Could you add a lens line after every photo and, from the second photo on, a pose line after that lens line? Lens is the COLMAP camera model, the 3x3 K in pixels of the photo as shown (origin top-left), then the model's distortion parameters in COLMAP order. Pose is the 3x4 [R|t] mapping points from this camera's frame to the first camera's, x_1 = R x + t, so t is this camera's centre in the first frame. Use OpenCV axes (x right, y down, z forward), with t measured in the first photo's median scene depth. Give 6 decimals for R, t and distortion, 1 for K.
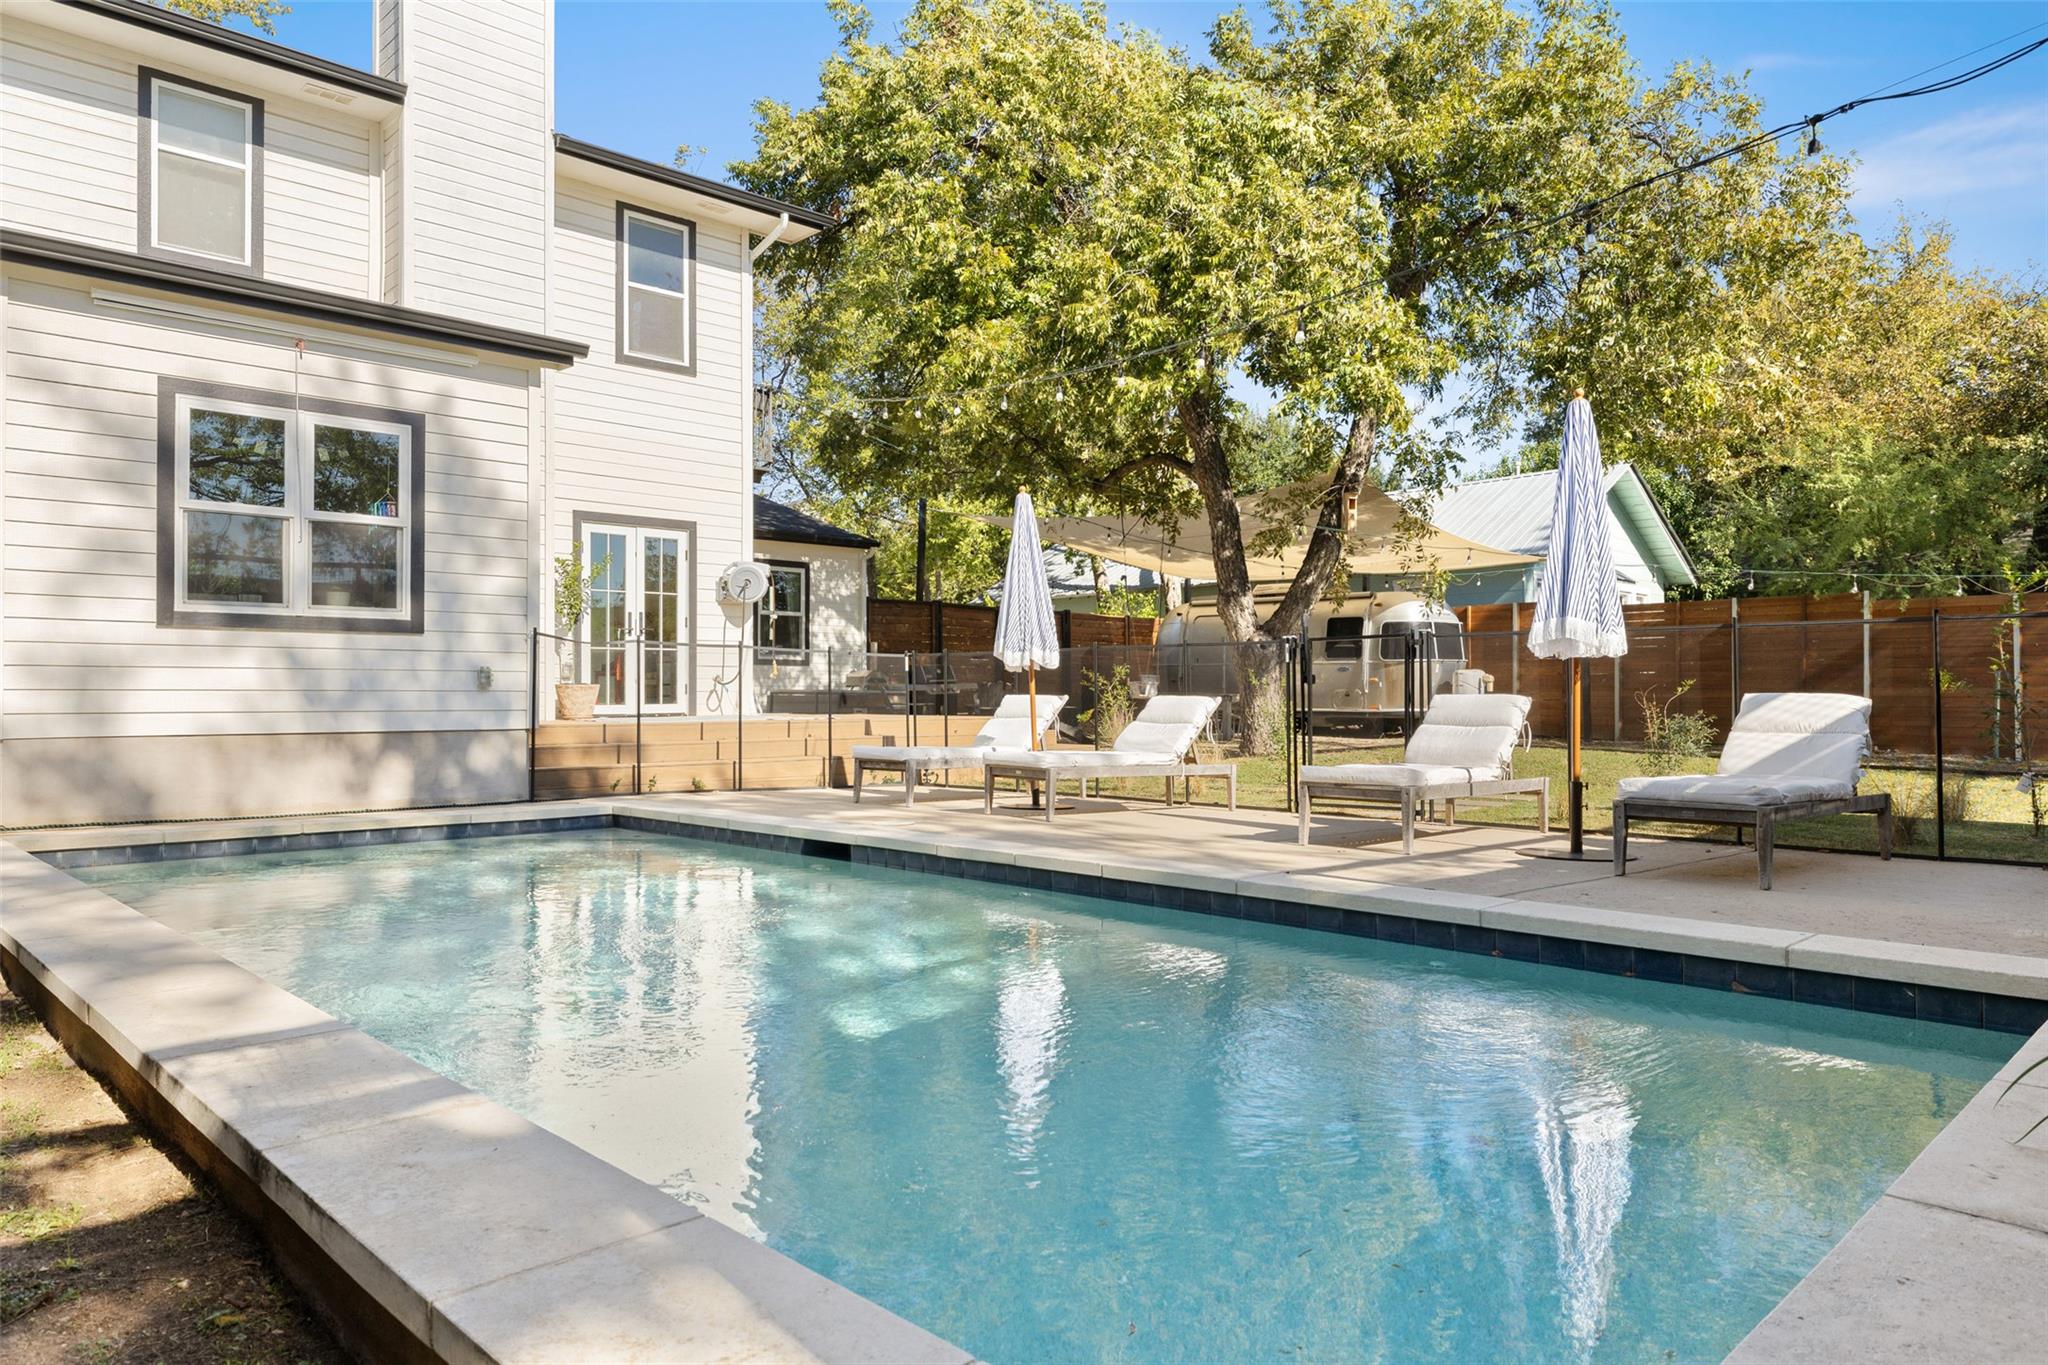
lens RADIAL K [[1307.9, 0, 1016.4], [0, 1307.9, 676.3], [0, 0, 1]] dist [-0.007207, -0.000580]
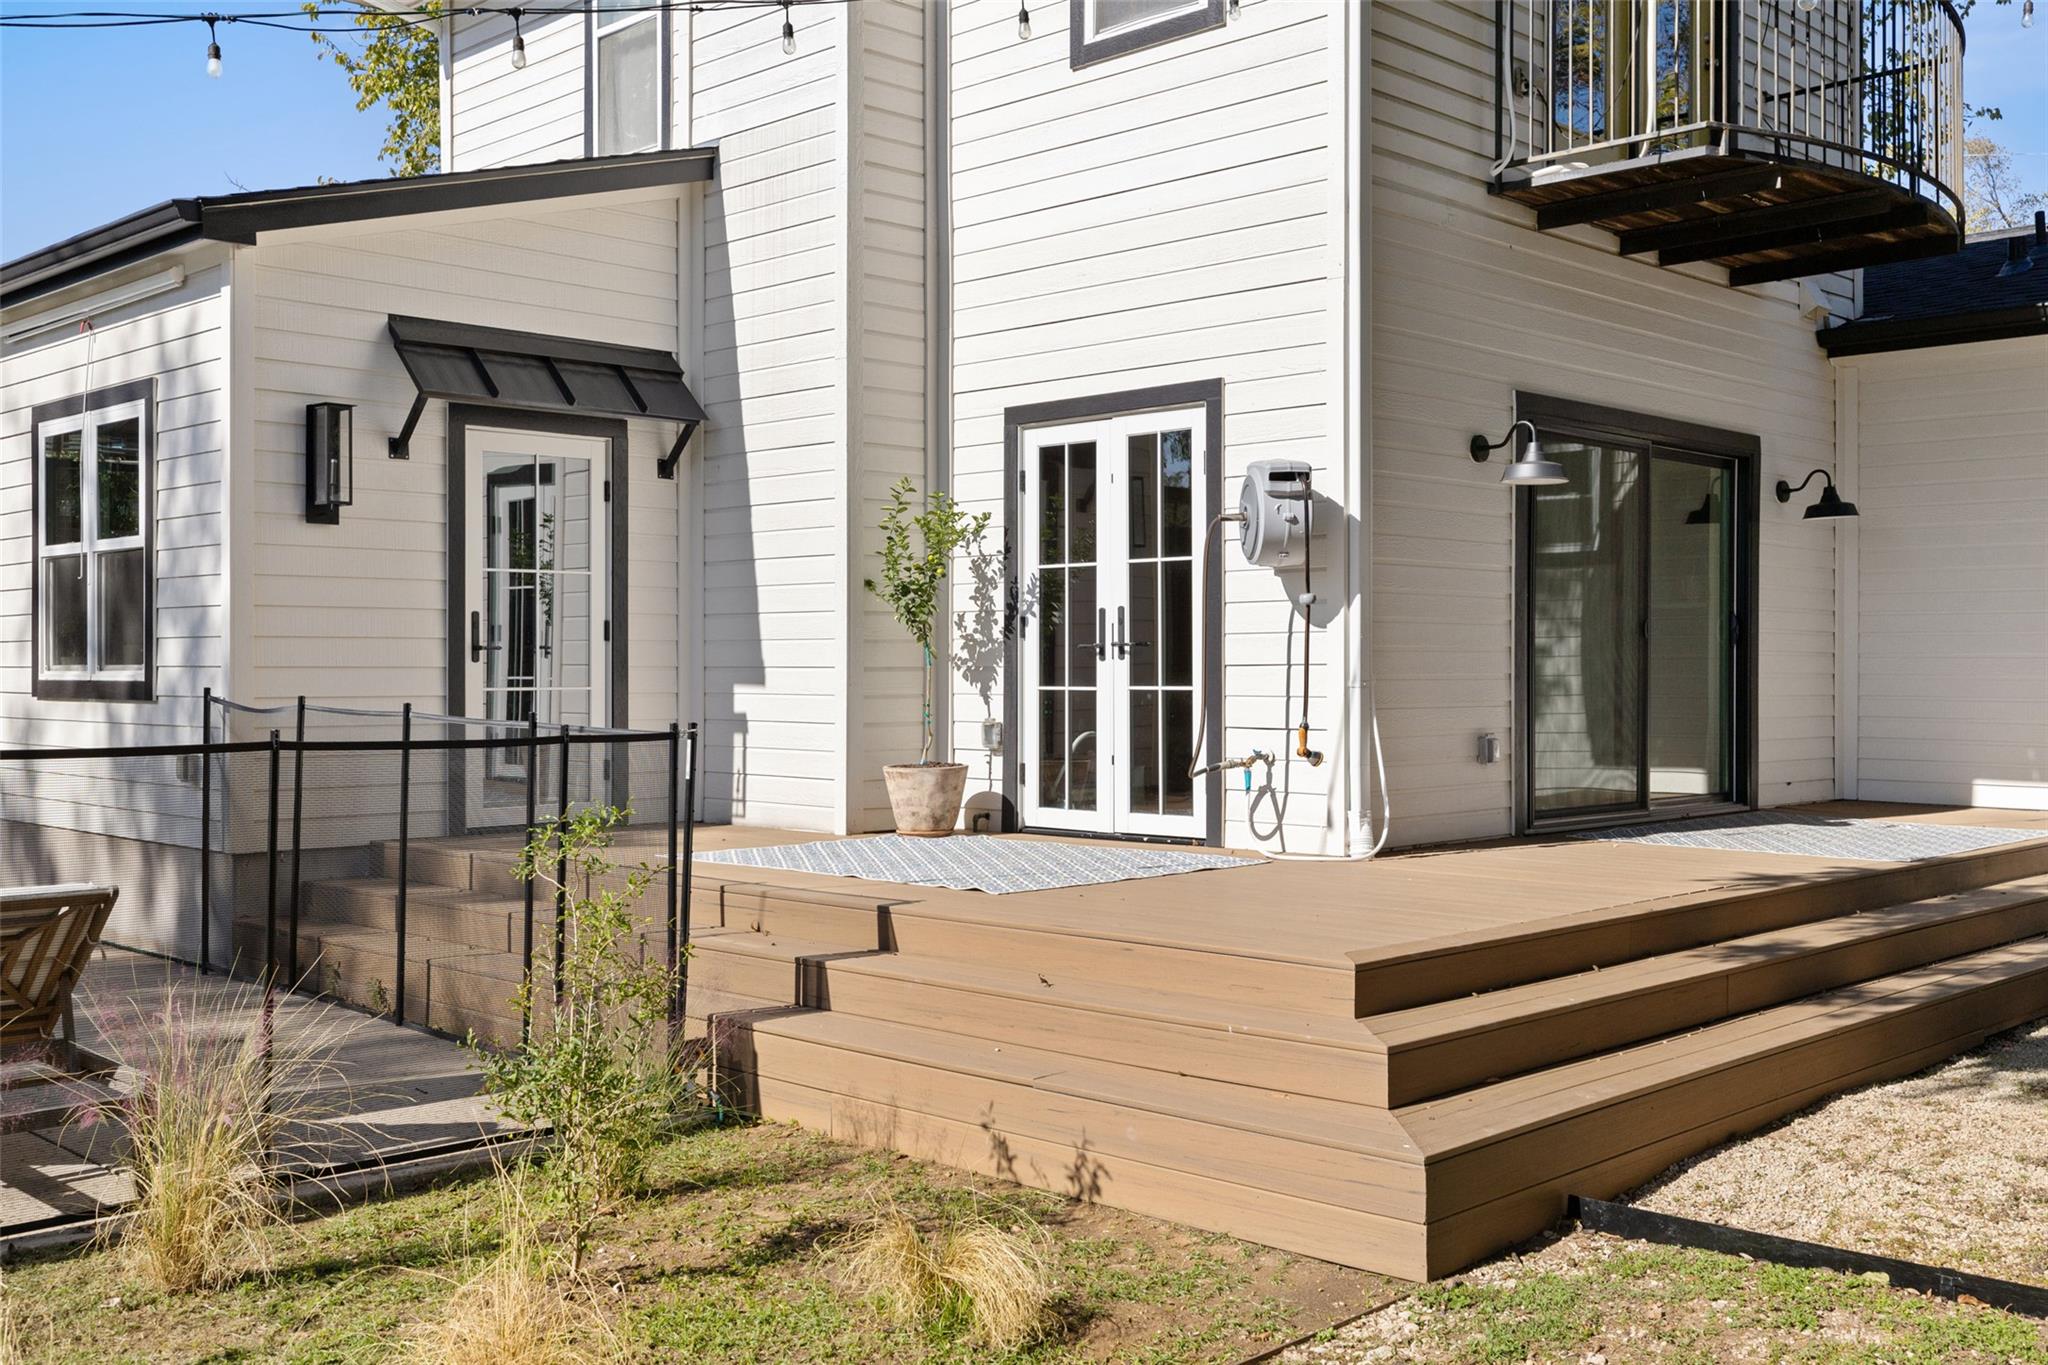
lens RADIAL K [[2023.2, 0, 1027.3], [0, 2023.2, 677.3], [0, 0, 1]] dist [0.016615, 0.000000]
pose [[0.007278, 0.007927, -0.999942, 0.408648], [0.015097, 0.999854, 0.008036, -0.030268], [0.999860, -0.015155, 0.007157, 0.963328]]
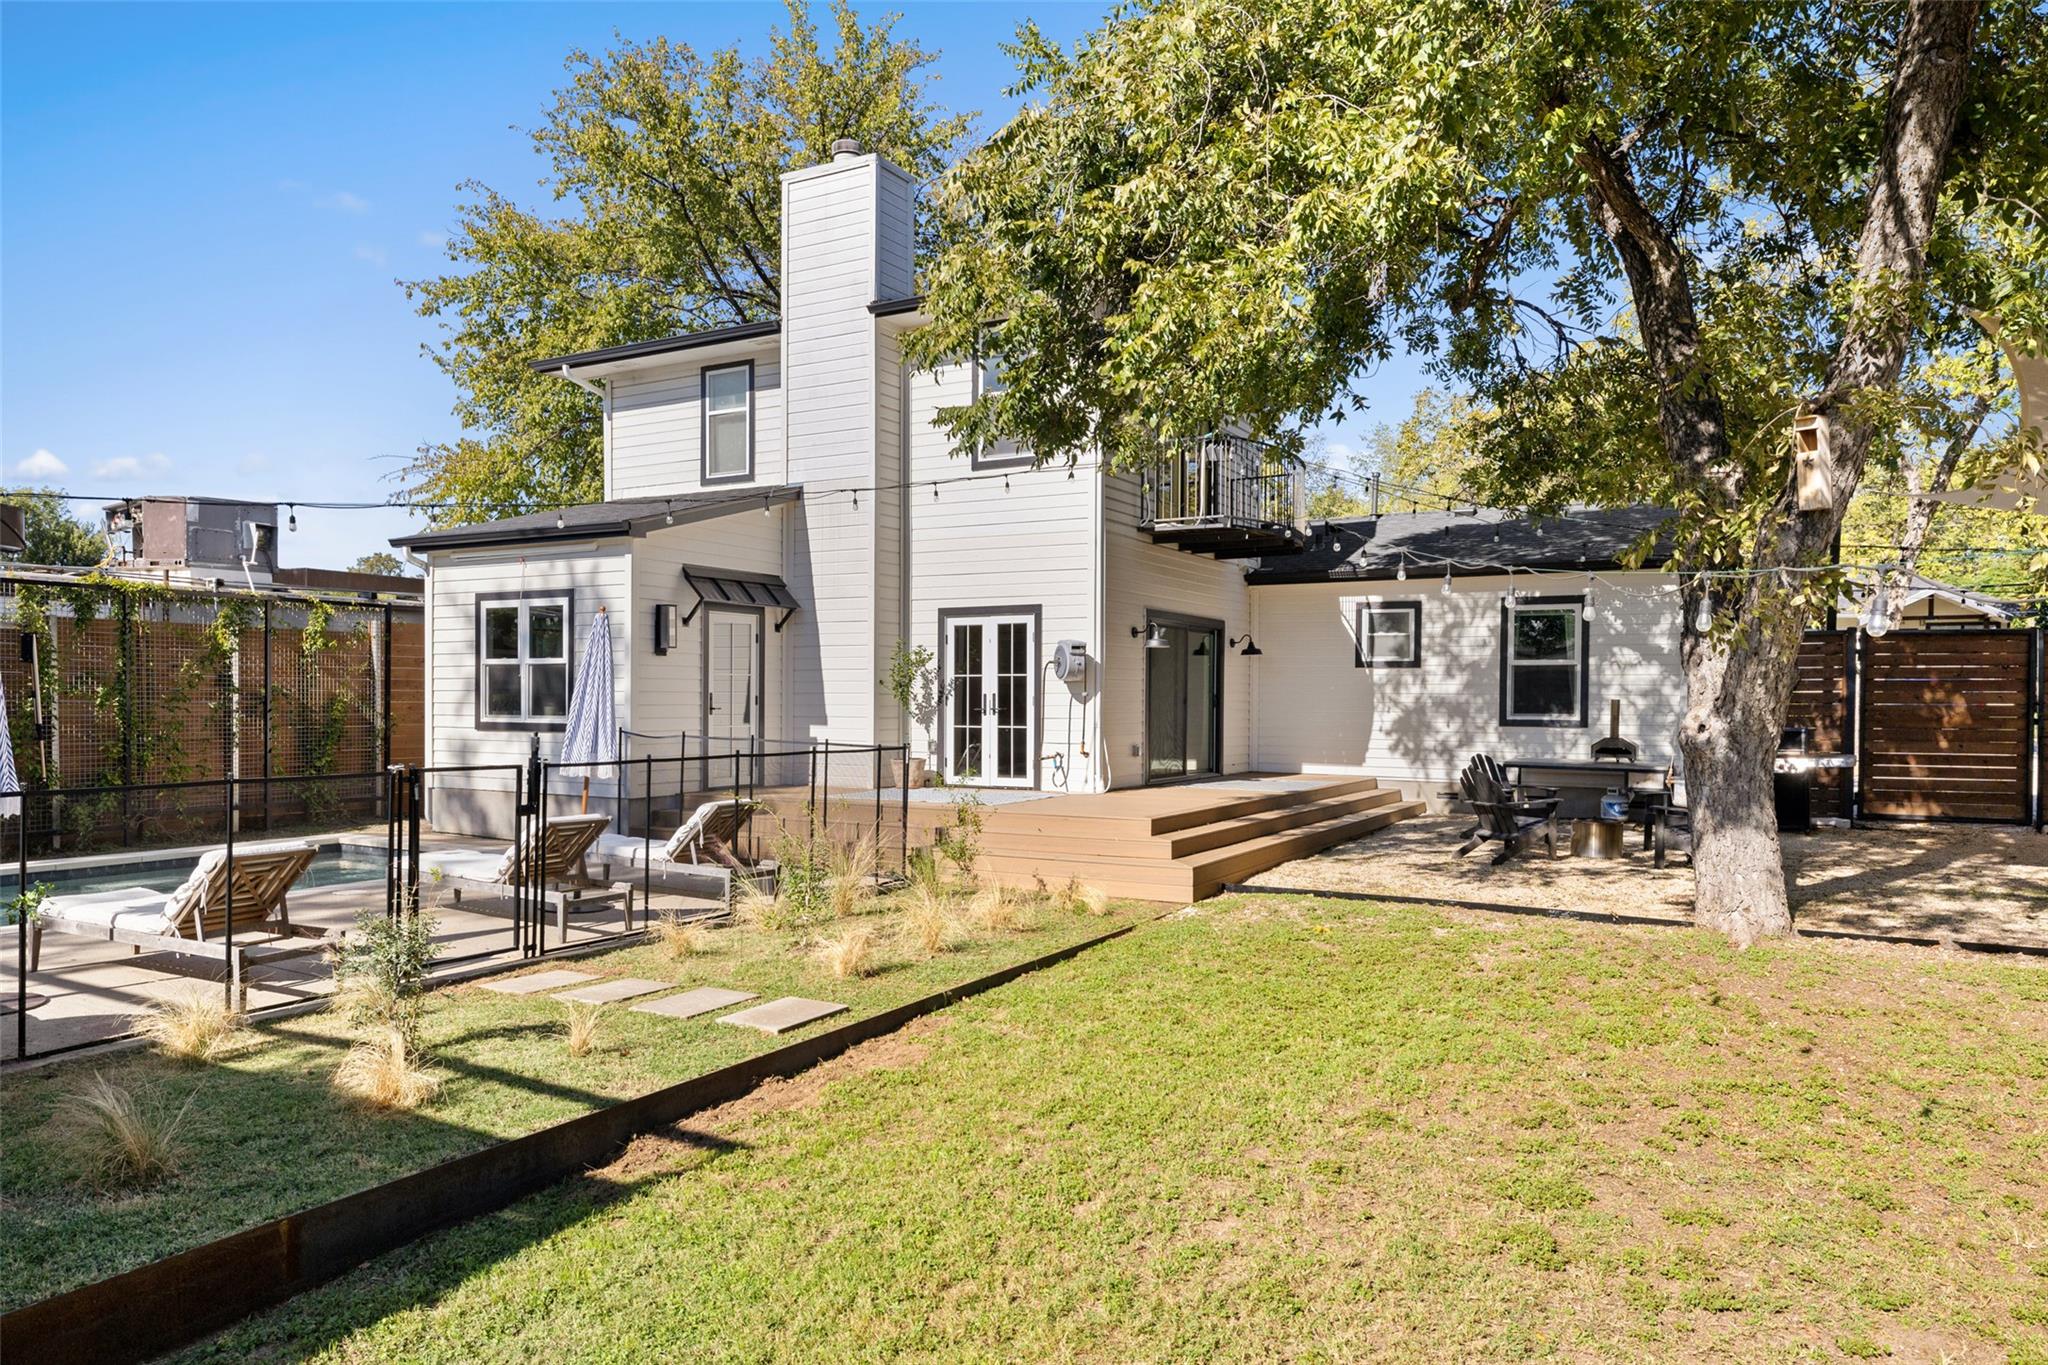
lens RADIAL K [[1359.9, 0, 1021.2], [0, 1359.9, 699.7], [0, 0, 1]] dist [0.001197, 0.000234]
pose [[0.268974, 0.006658, -0.963124, 0.821089], [0.008127, 0.999925, 0.009182, -0.053549], [0.963113, -0.010297, 0.268900, 0.714990]]
